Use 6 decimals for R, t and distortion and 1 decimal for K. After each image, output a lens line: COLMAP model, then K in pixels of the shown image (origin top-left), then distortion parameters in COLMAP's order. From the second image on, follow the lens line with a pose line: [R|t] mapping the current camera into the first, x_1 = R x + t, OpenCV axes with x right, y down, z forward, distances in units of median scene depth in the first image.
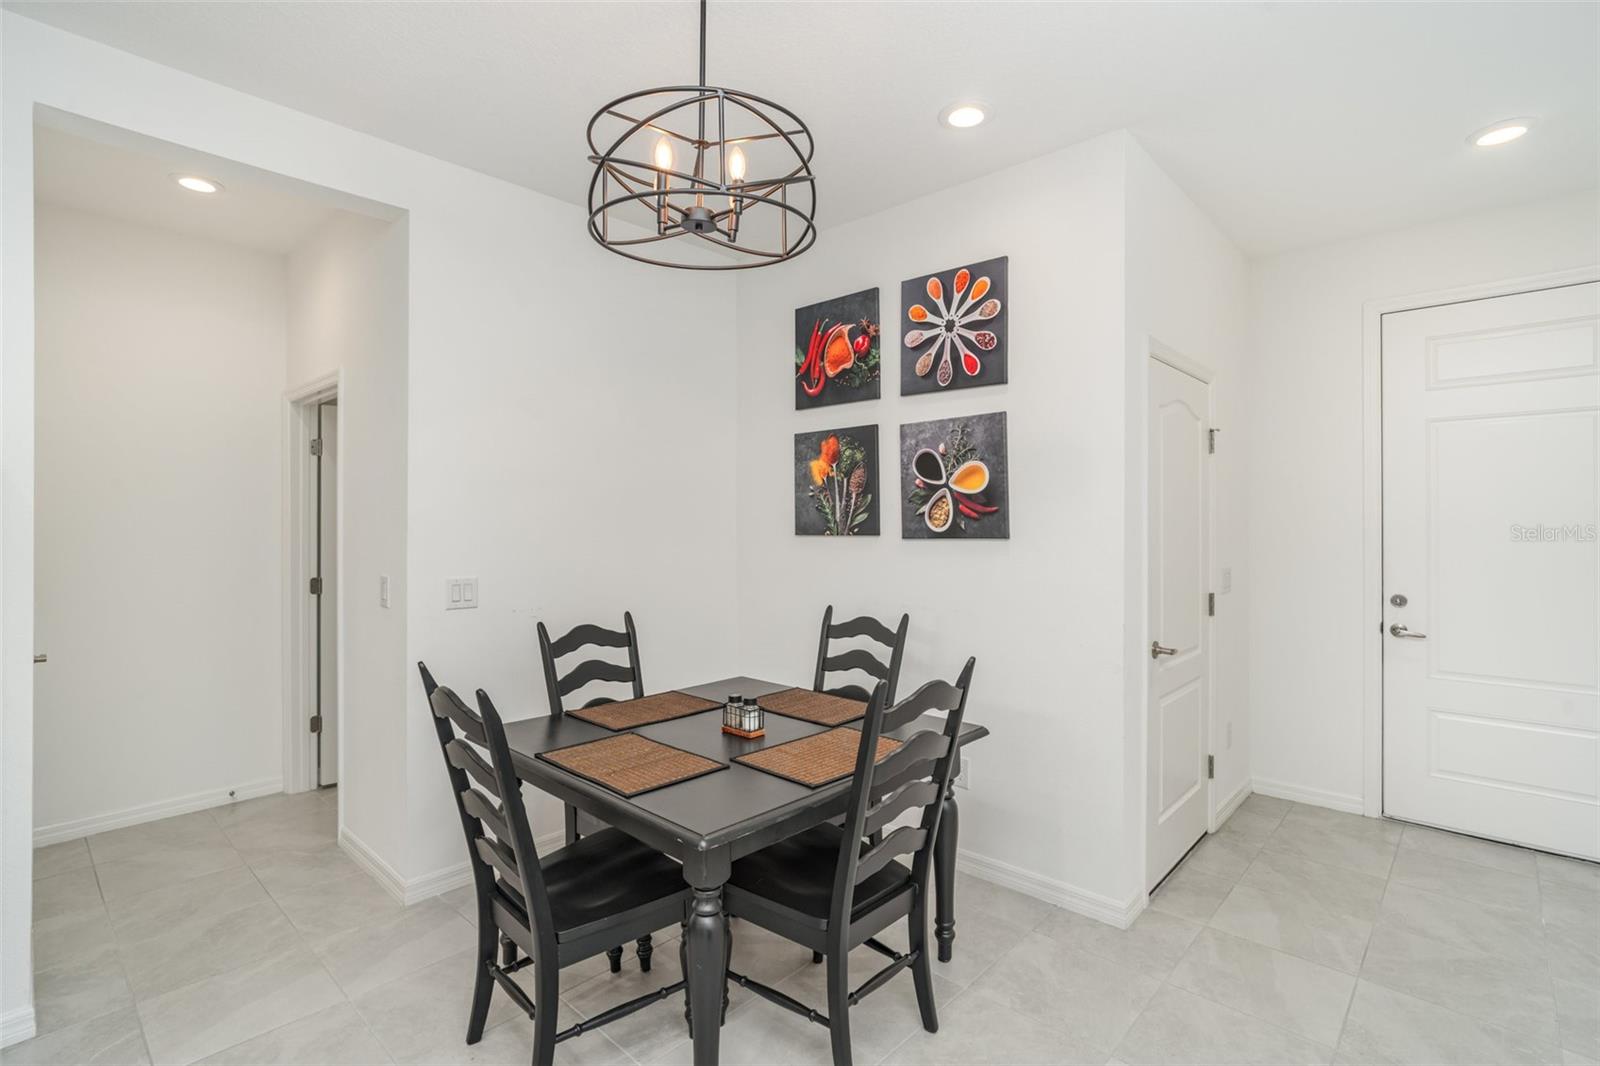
lens RADIAL K [[751.8, 0, 804.9], [0, 751.8, 530.4], [0, 0, 1]] dist [-0.008803, 0.000473]
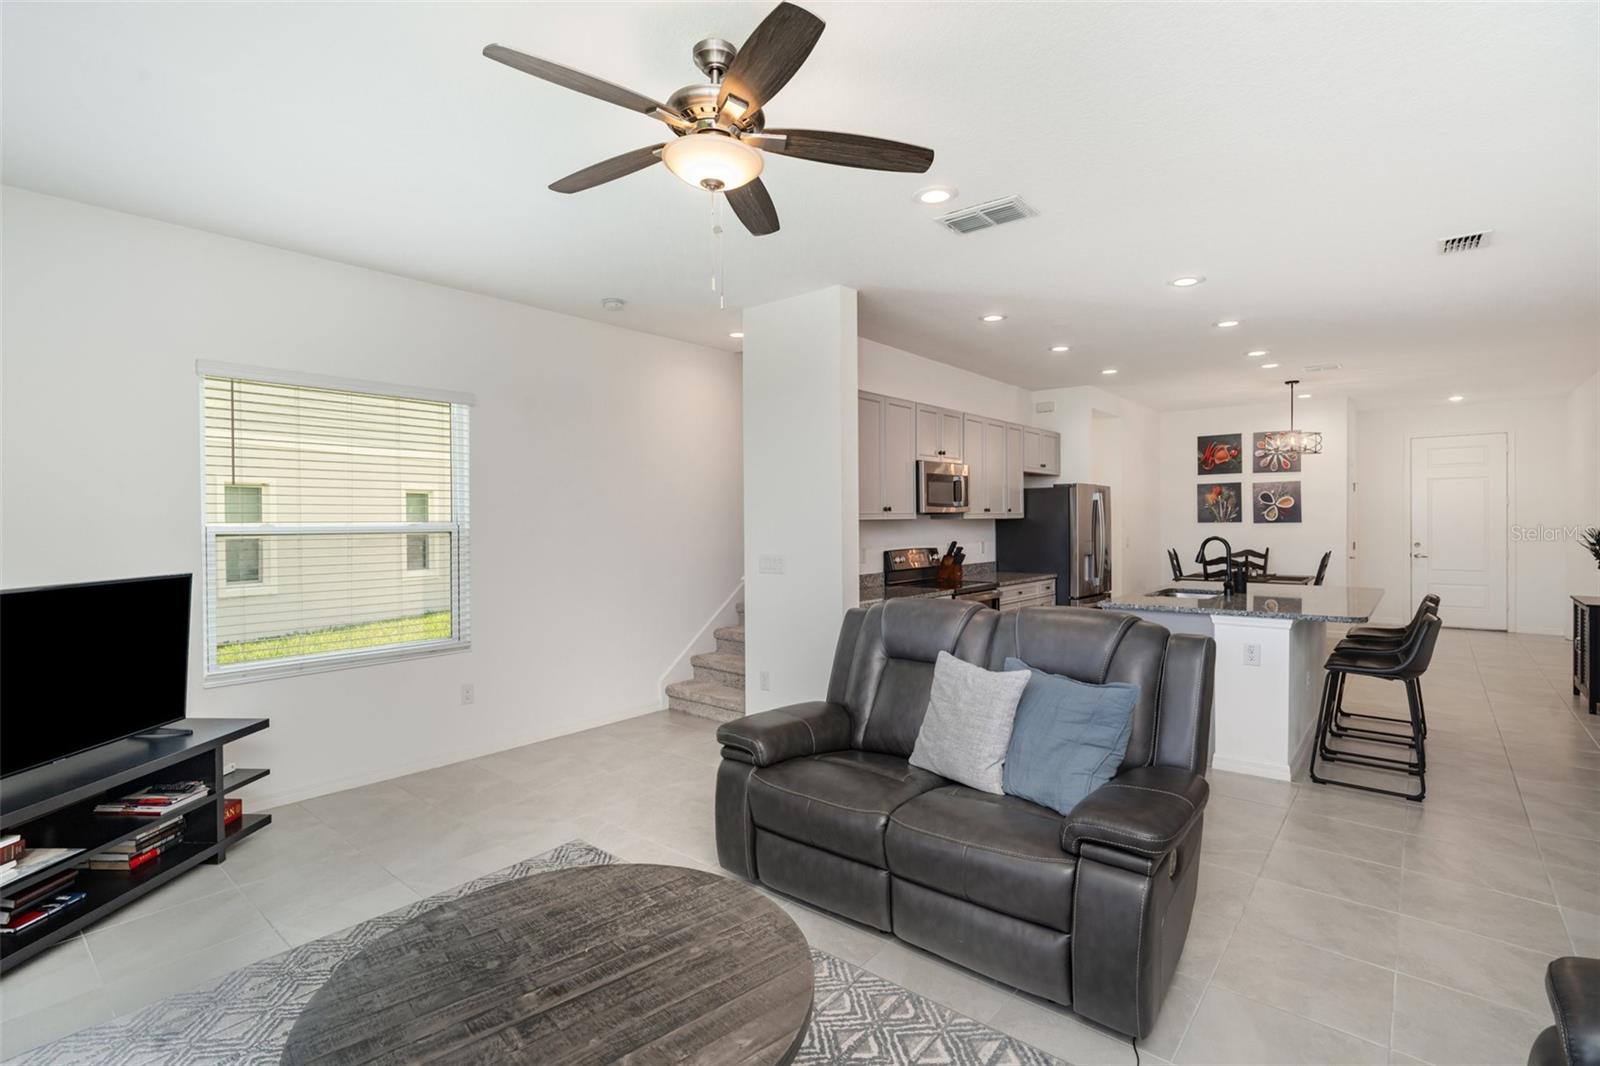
lens RADIAL K [[751.8, 0, 795.0], [0, 751.8, 528.5], [0, 0, 1]] dist [-0.008803, 0.000473]
pose [[0.998434, -0.007339, 0.055462, -1.702524], [0.007078, 0.999963, 0.004887, 0.005120], [-0.055496, -0.004487, 0.998449, -1.676640]]
